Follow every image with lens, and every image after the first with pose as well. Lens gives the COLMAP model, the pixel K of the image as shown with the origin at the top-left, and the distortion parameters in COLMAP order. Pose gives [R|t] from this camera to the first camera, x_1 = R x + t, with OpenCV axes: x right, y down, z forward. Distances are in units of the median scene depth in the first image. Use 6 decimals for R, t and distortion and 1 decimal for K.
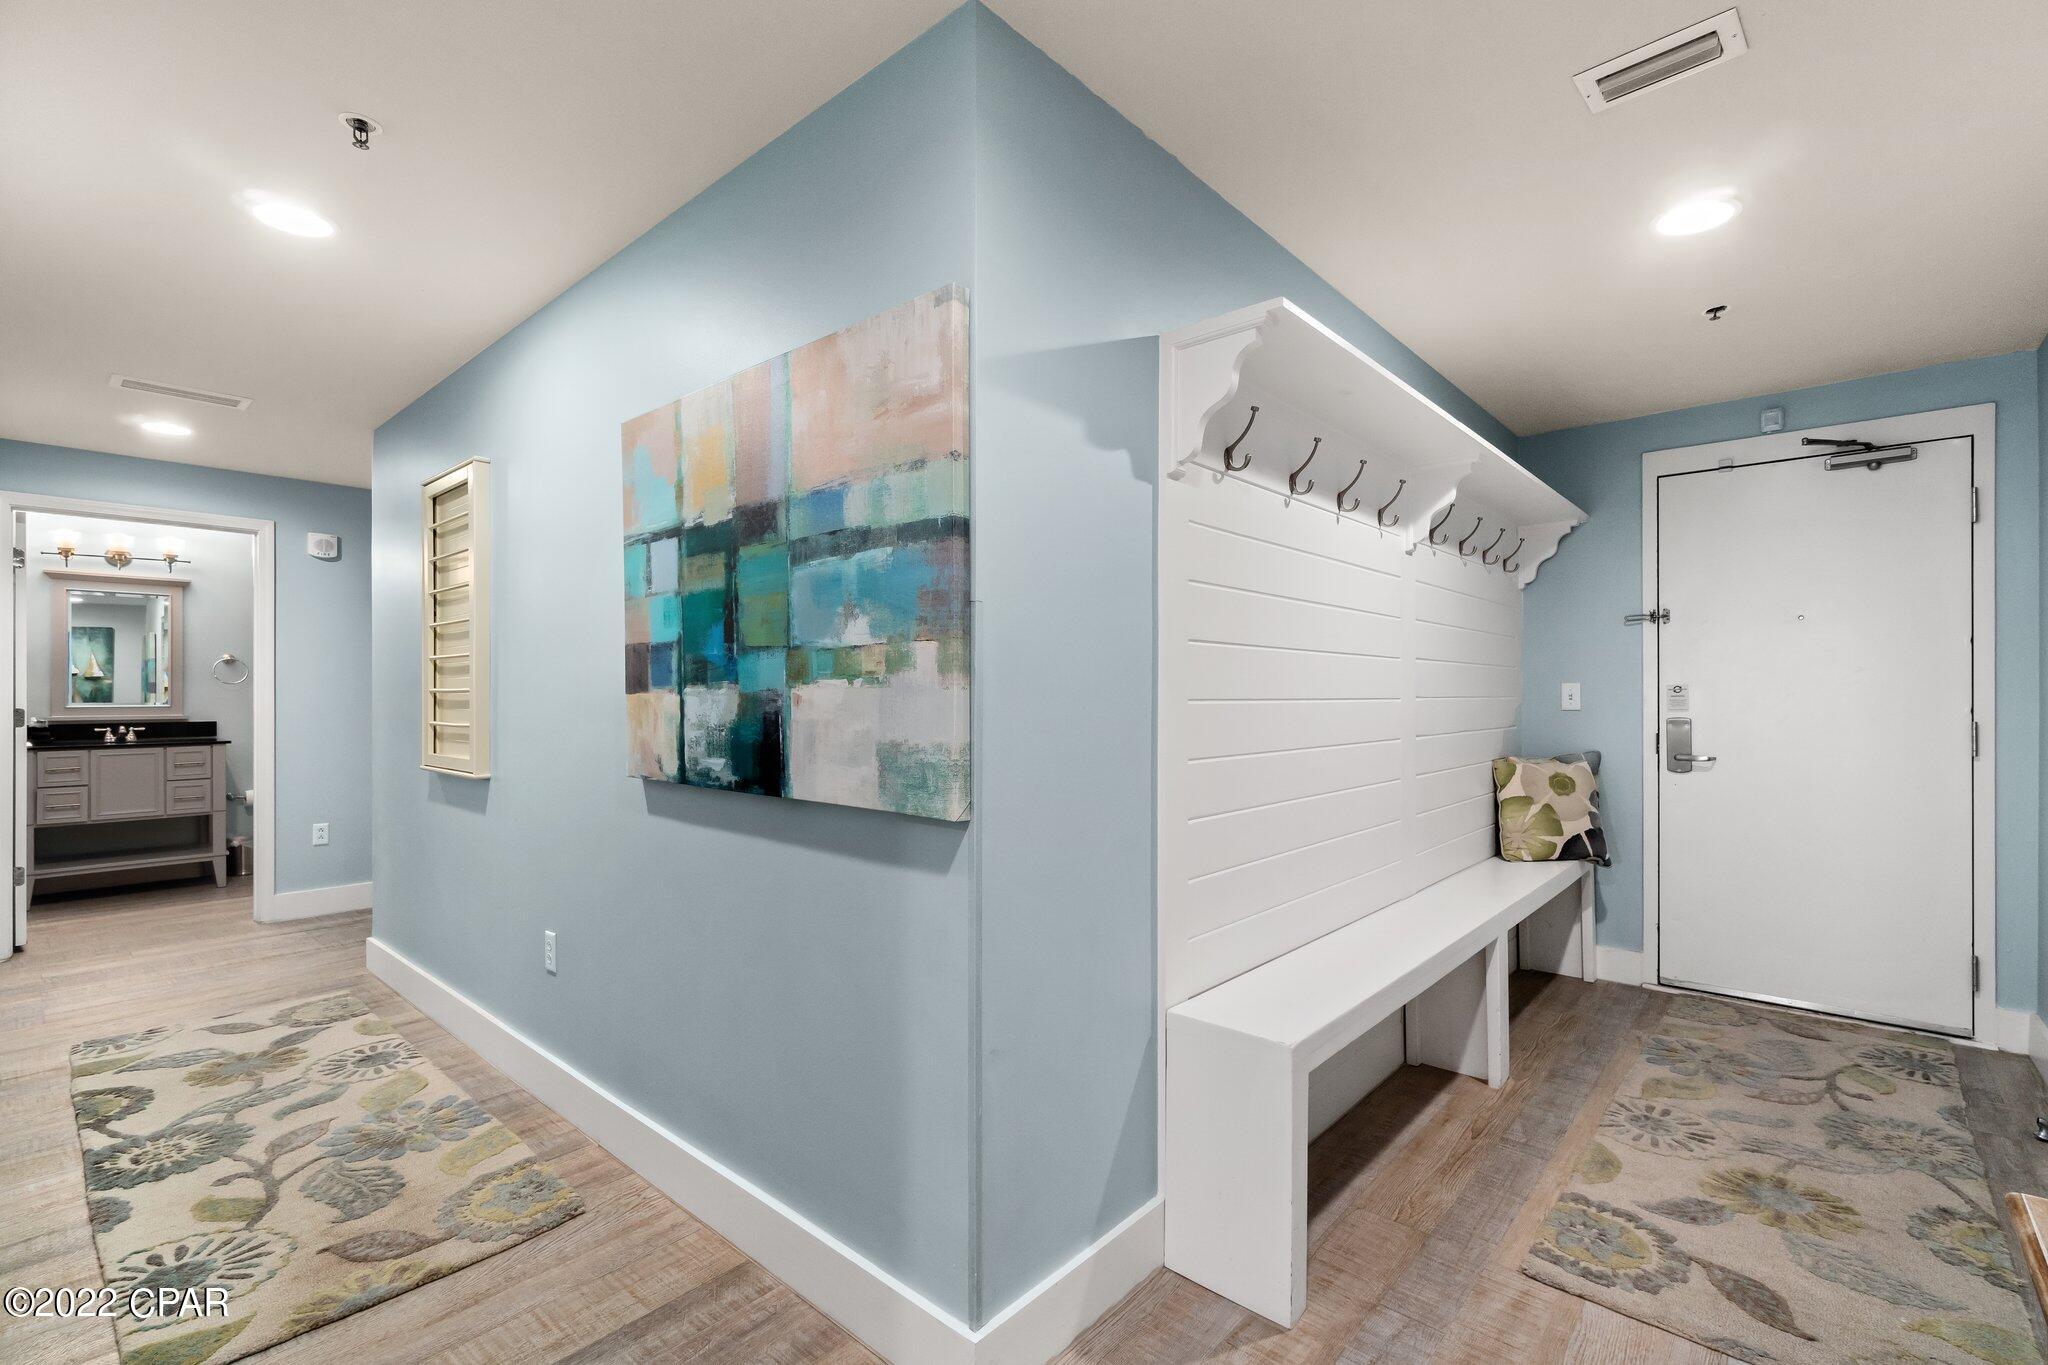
lens RADIAL K [[888.0, 0, 1026.1], [0, 888.0, 694.9], [0, 0, 1]] dist [0.001662, -0.000488]
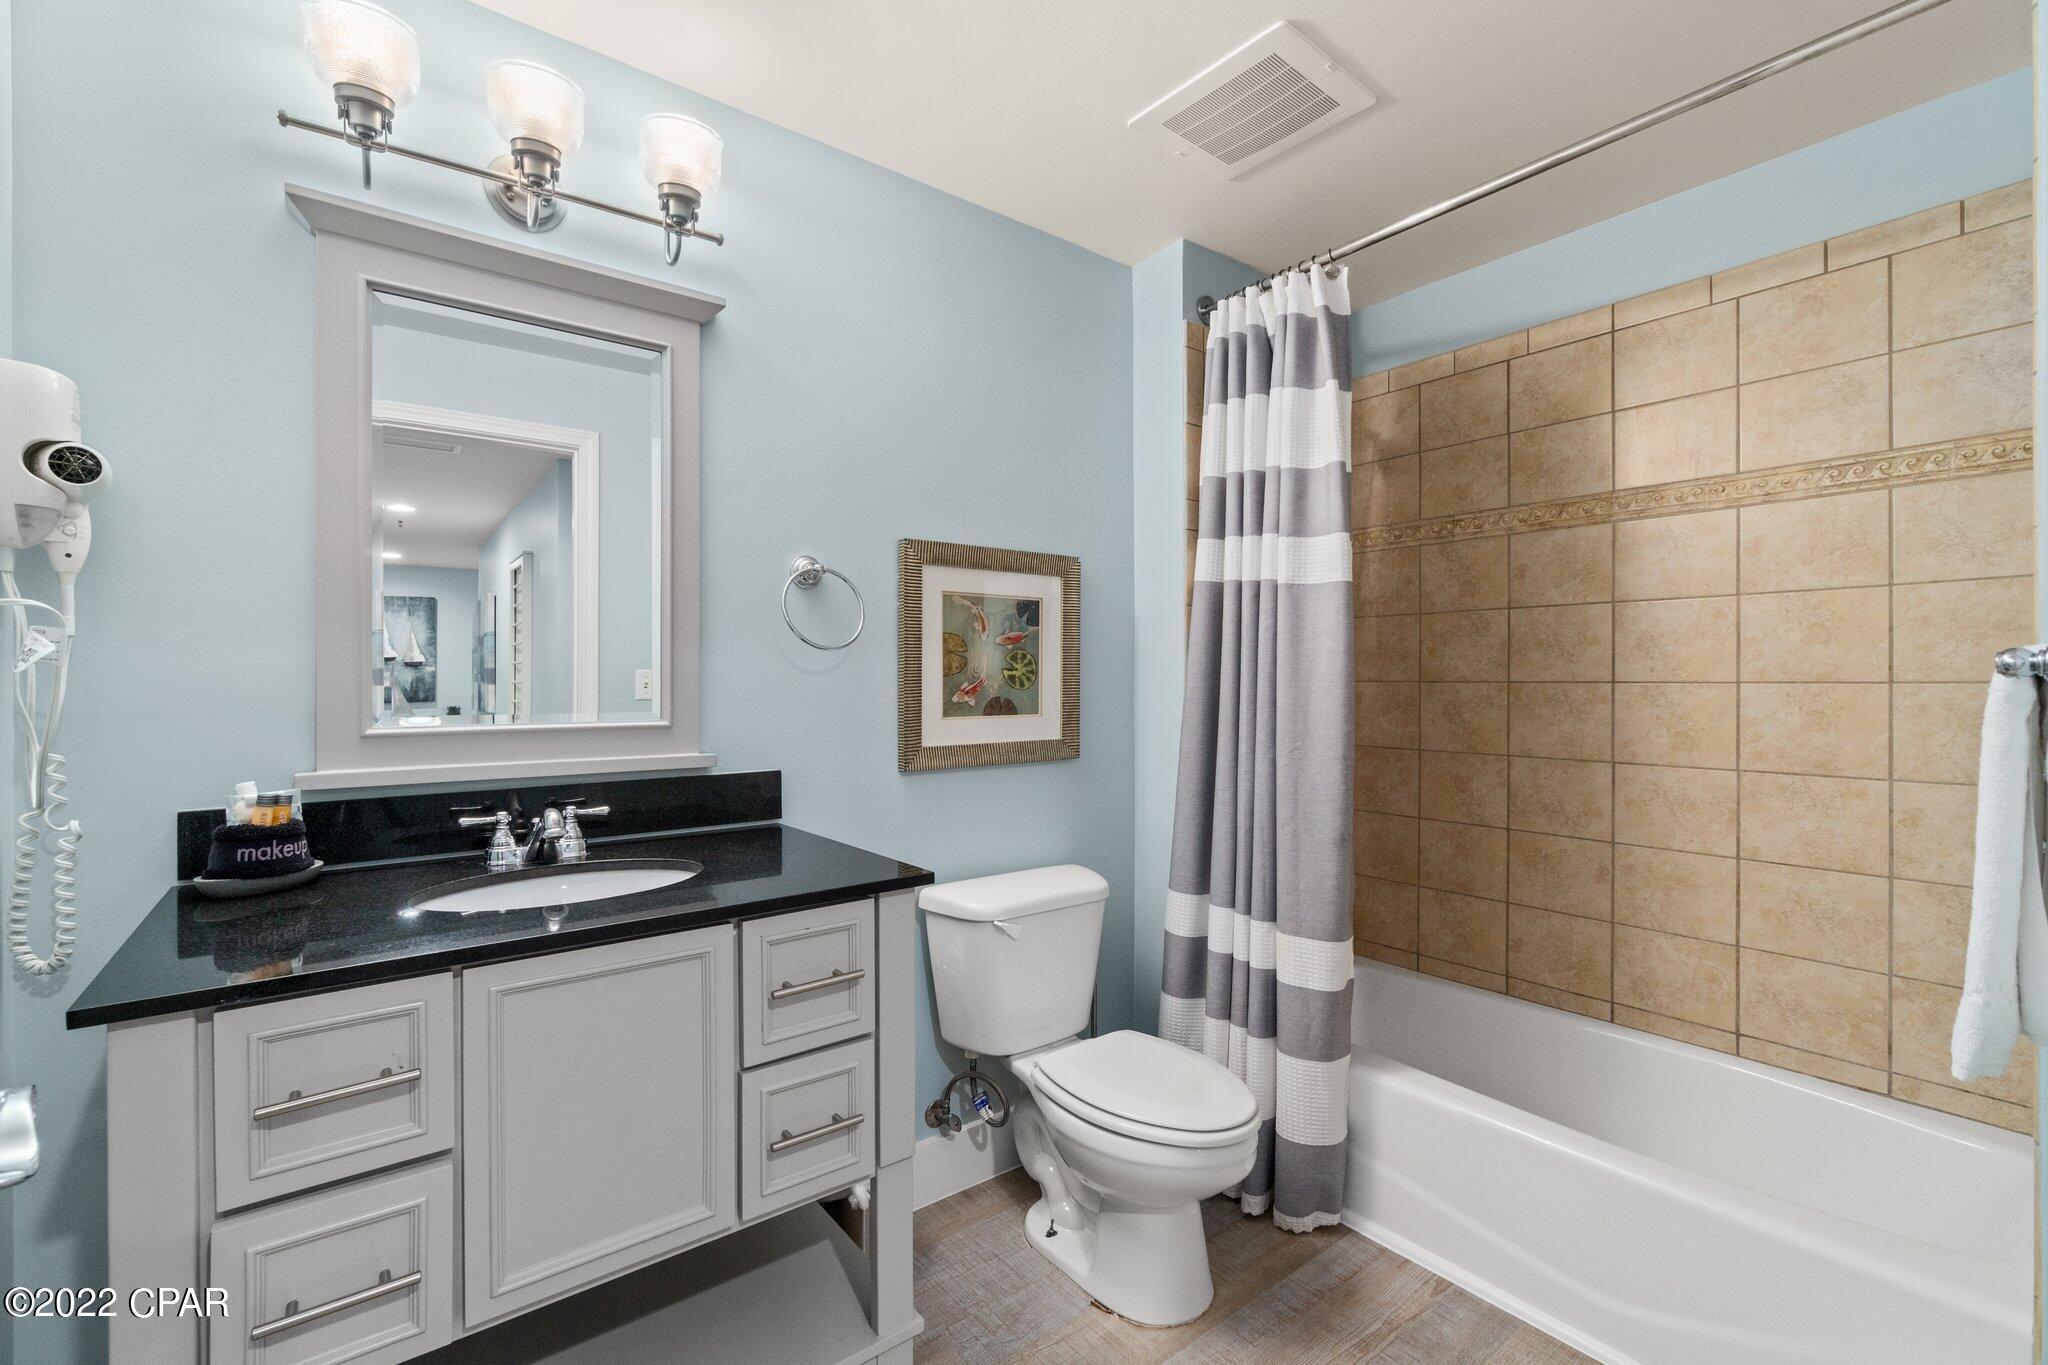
lens RADIAL K [[888.0, 0, 1025.4], [0, 888.0, 679.1], [0, 0, 1]] dist [0.001662, -0.000488]
pose [[0.980089, -0.003200, -0.198534, -0.448859], [0.001699, 0.999969, -0.007726, 0.000017], [0.198552, 0.007235, 0.980064, 0.418933]]
